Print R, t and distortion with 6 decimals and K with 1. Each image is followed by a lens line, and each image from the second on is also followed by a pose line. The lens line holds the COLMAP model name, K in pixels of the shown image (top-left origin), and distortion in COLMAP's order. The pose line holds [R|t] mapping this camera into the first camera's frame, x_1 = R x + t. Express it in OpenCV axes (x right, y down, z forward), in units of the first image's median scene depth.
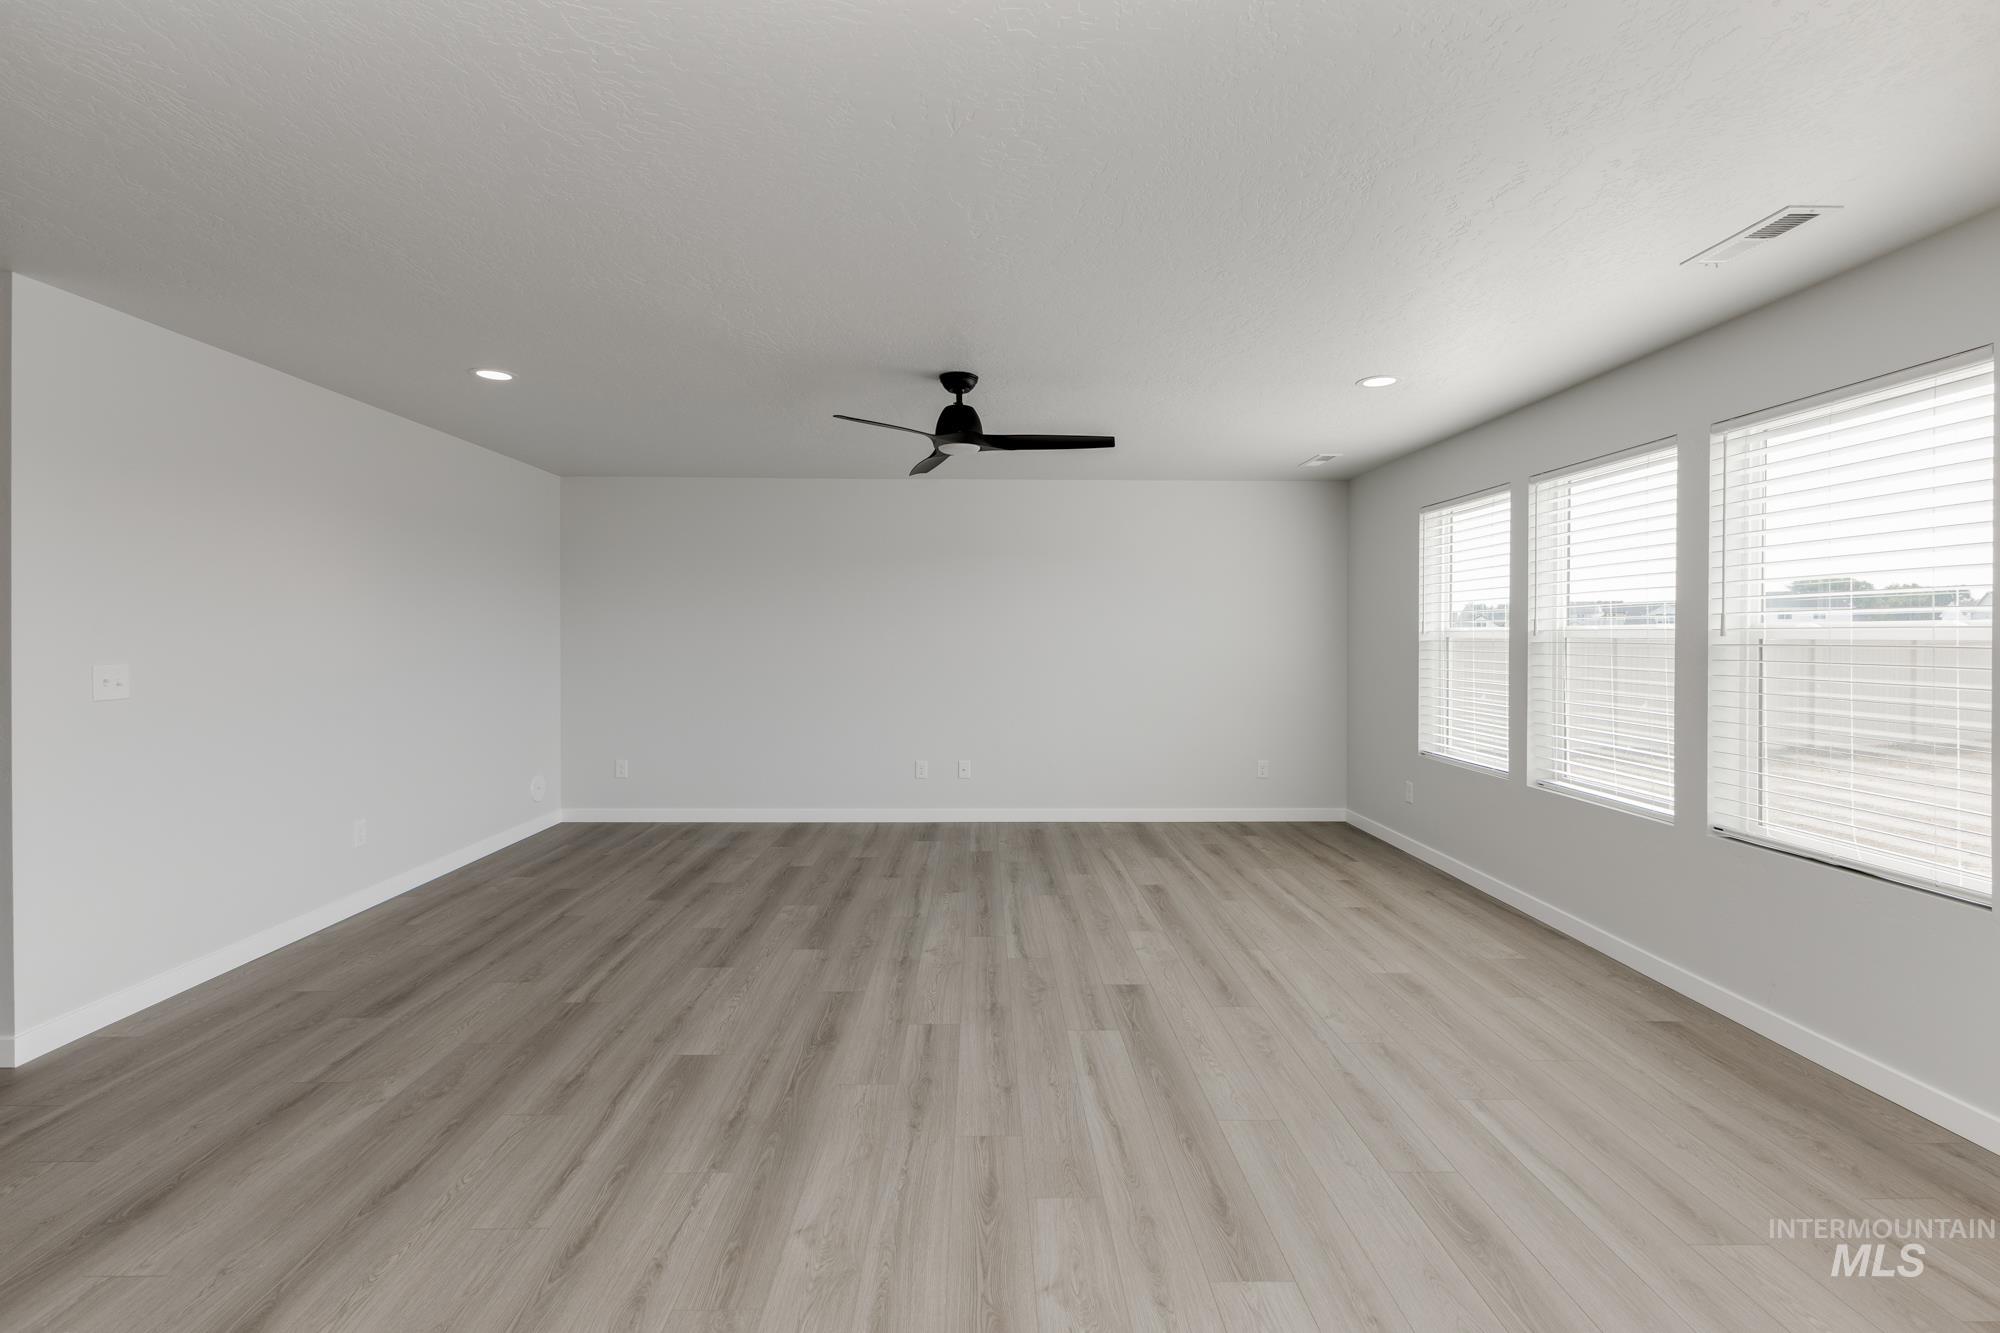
lens RADIAL K [[870.5, 0, 1000.0], [0, 870.5, 644.4], [0, 0, 1]] dist [0.001296, 0.000064]
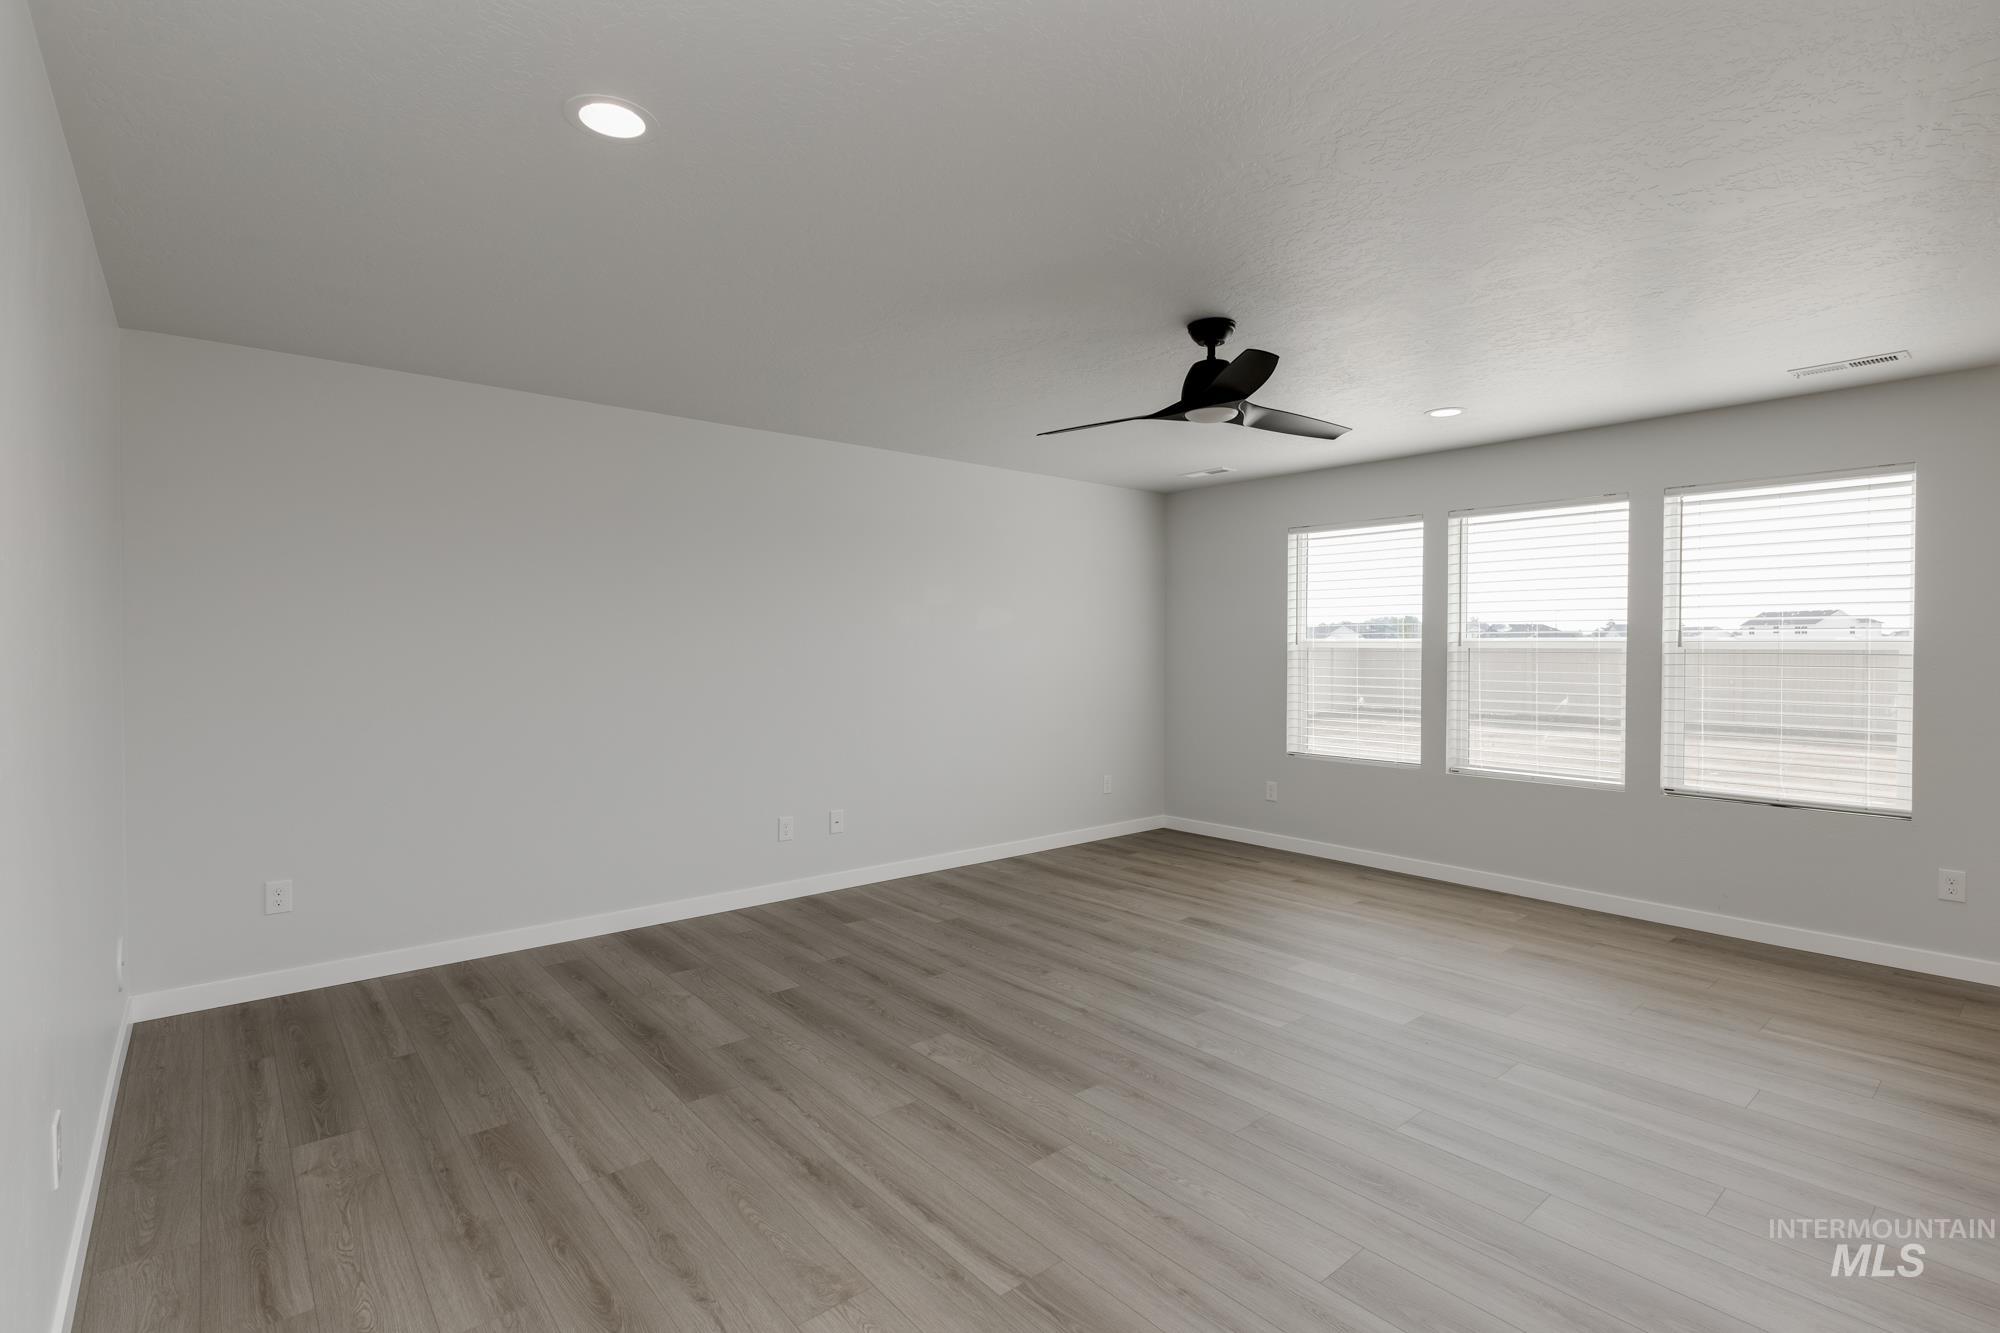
lens RADIAL K [[937.7, 0, 1001.9], [0, 937.7, 652.1], [0, 0, 1]] dist [0.000782, -0.000280]
pose [[0.775550, -0.004754, 0.631269, -0.684989], [0.008536, 0.999959, -0.002956, -0.003830], [-0.631229, 0.007681, 0.775559, 0.406783]]
